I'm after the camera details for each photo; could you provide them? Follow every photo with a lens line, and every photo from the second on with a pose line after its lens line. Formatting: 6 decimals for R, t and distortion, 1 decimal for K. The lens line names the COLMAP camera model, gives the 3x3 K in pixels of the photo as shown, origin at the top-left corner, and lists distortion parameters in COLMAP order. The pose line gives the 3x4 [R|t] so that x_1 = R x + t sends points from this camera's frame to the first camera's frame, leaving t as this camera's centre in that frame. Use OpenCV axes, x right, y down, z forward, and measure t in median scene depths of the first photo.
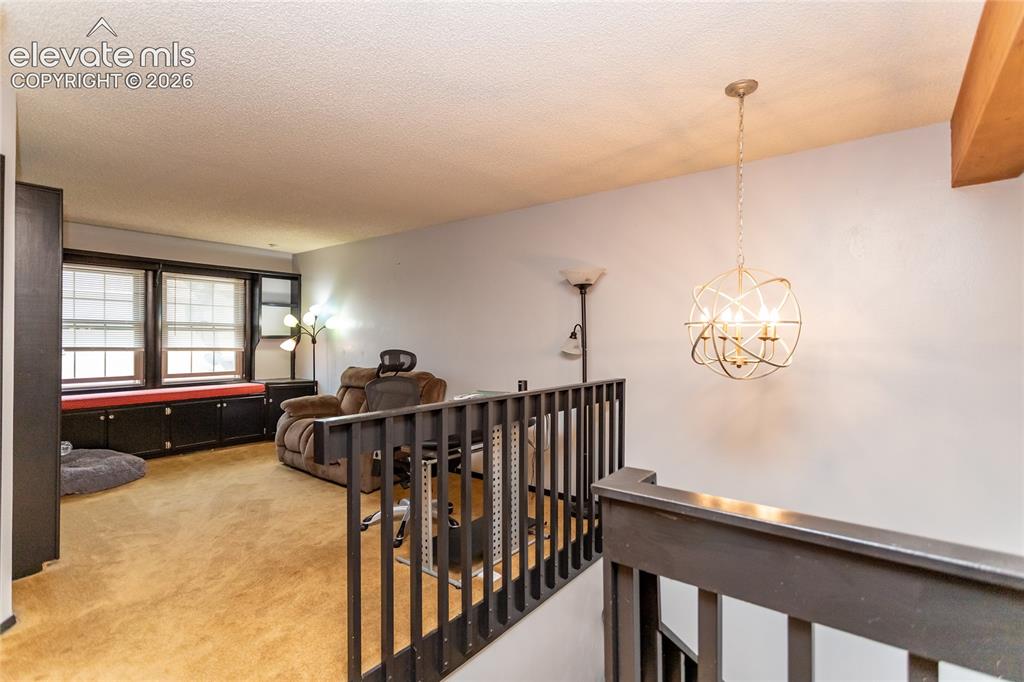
lens RADIAL K [[487.0, 0, 509.0], [0, 487.0, 339.1], [0, 0, 1]] dist [0.003542, 0.000636]
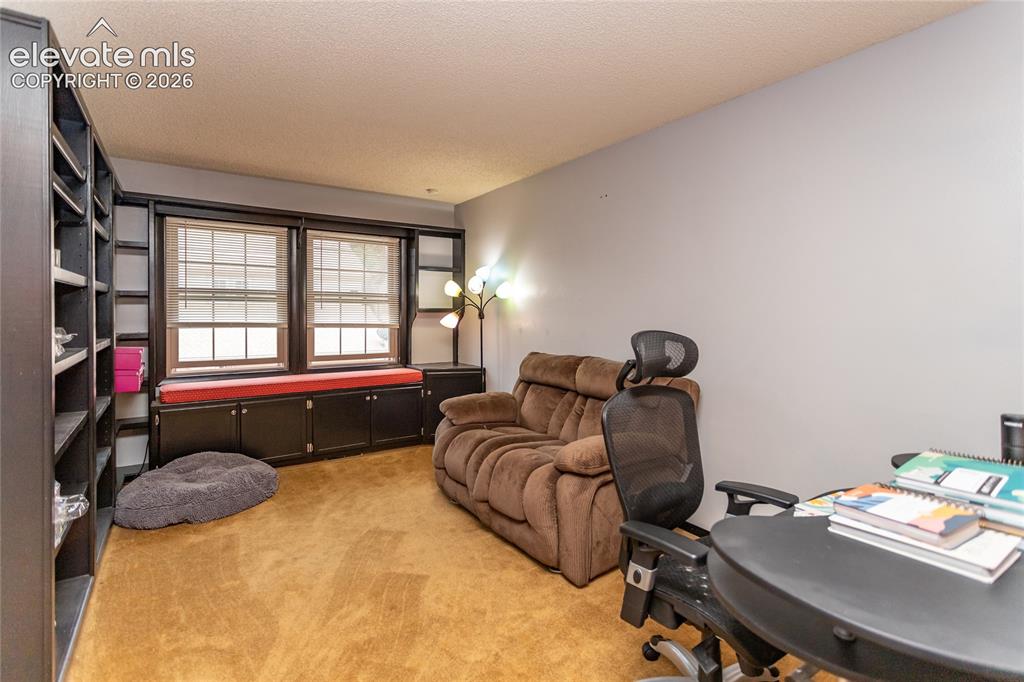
lens RADIAL K [[487.0, 0, 508.7], [0, 487.0, 317.6], [0, 0, 1]] dist [0.003542, 0.000636]
pose [[0.952960, -0.000565, -0.303096, -0.147649], [0.002164, 0.999985, 0.004940, 0.004549], [0.303089, -0.005364, 0.952947, 0.331743]]
